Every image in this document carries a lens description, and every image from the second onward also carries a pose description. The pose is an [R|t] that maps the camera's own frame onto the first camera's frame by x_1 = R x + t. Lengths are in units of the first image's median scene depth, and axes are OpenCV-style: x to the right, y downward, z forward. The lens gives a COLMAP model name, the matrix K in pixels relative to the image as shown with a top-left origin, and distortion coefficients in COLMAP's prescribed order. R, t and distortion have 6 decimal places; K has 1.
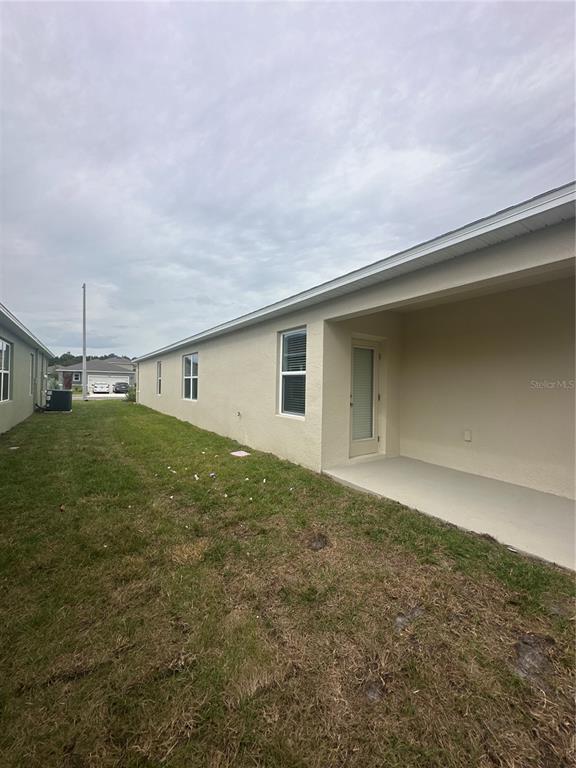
lens RADIAL K [[306.8, 0, 288.0], [0, 306.8, 384.0], [0, 0, 1]] dist [-0.002596, 0.000673]
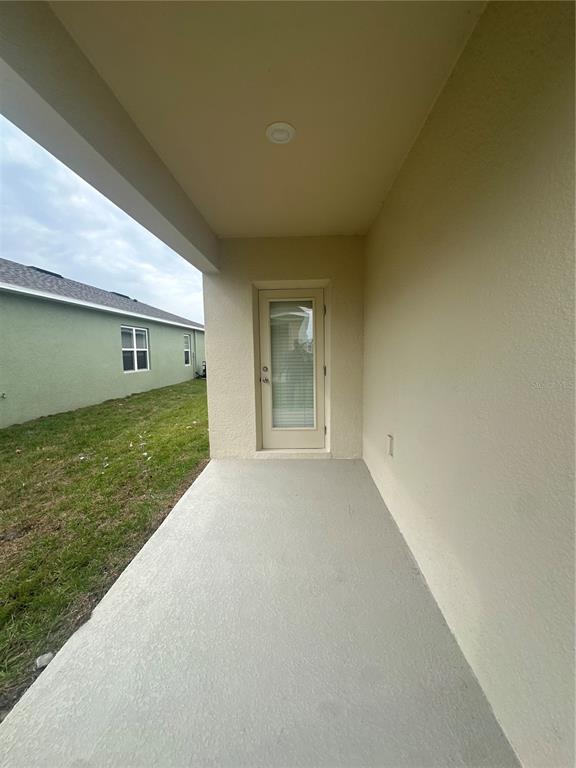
lens RADIAL K [[306.8, 0, 288.0], [0, 306.8, 384.0], [0, 0, 1]] dist [-0.002596, 0.000673]
pose [[0.815320, 0.036933, -0.577832, 0.700236], [0.018203, 0.995835, 0.089335, 0.011243], [0.578725, -0.083355, 0.811252, 0.433826]]
